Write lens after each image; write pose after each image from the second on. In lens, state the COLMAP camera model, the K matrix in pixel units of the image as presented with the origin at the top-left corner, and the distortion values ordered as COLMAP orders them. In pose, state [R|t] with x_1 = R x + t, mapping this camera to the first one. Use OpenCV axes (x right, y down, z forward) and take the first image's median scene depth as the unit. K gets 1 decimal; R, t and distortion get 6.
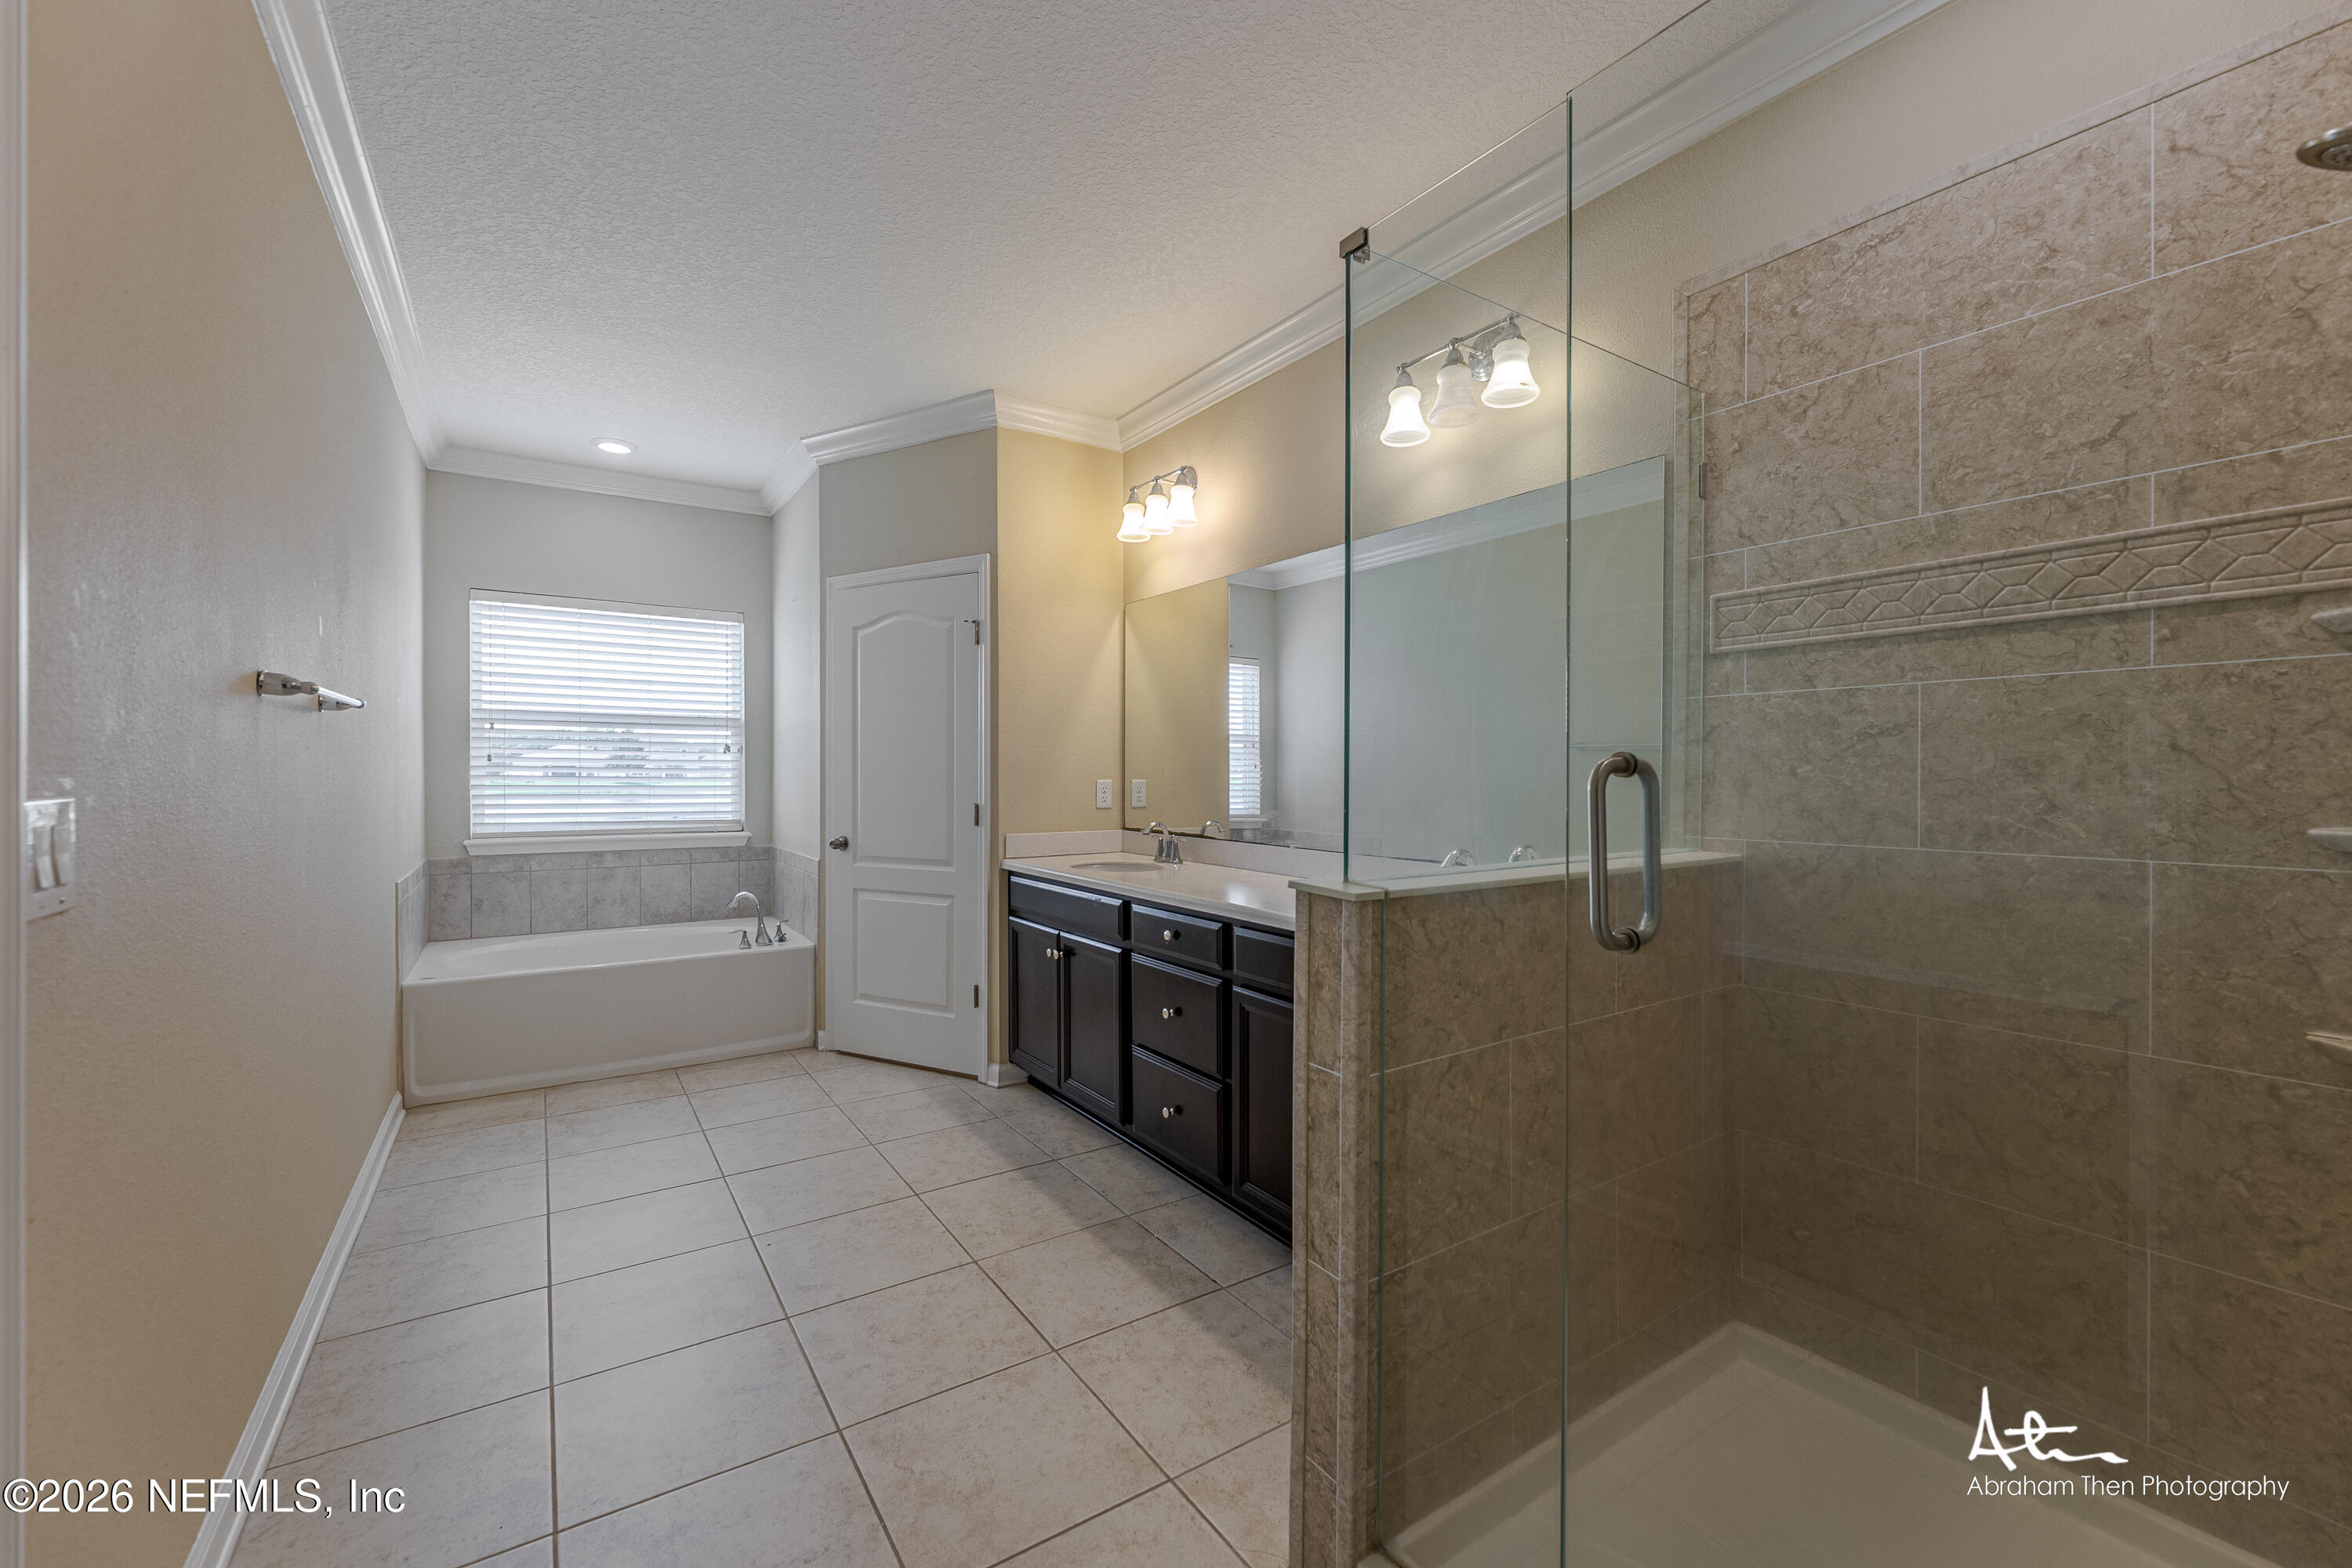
lens RADIAL K [[964.2, 0, 1173.8], [0, 964.2, 781.4], [0, 0, 1]] dist [-0.002414, 0.001585]
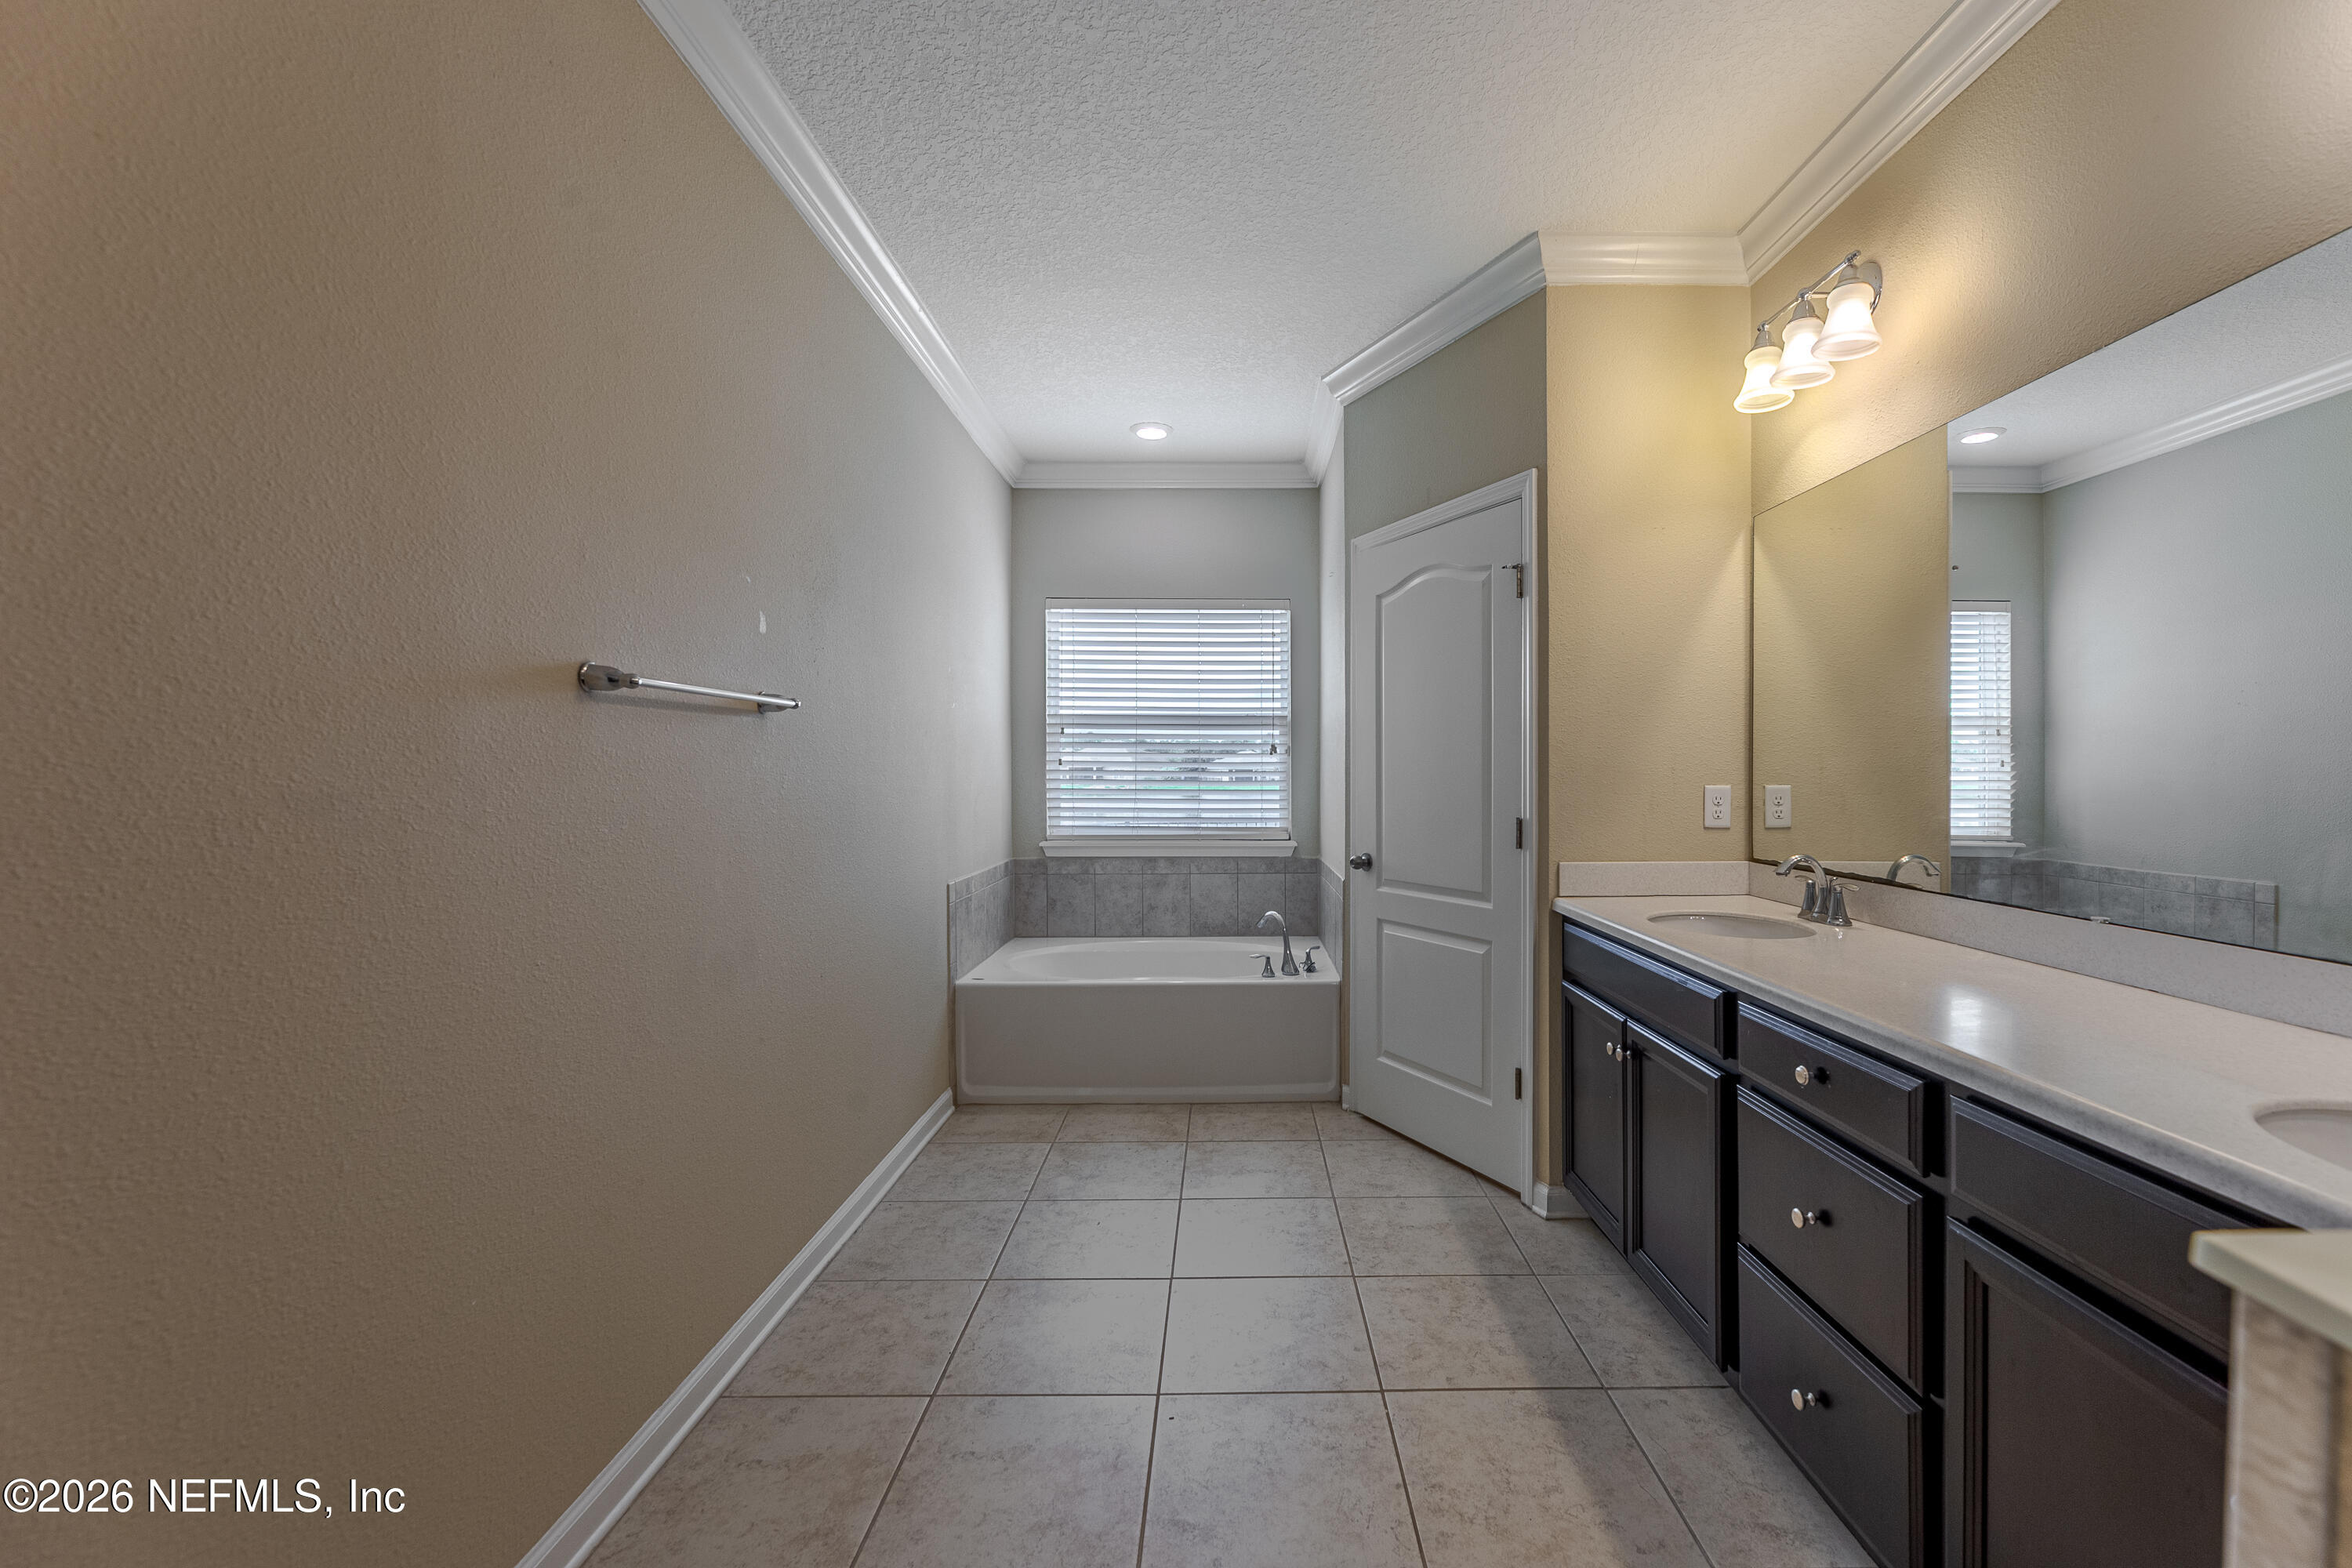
lens RADIAL K [[1038.2, 0, 1199.2], [0, 1038.2, 784.3], [0, 0, 1]] dist [-0.001506, 0.000010]
pose [[0.840015, 0.002226, -0.542558, 0.016324], [-0.002142, 0.999997, 0.000785, -0.002404], [0.542558, 0.000502, 0.840018, 0.211764]]
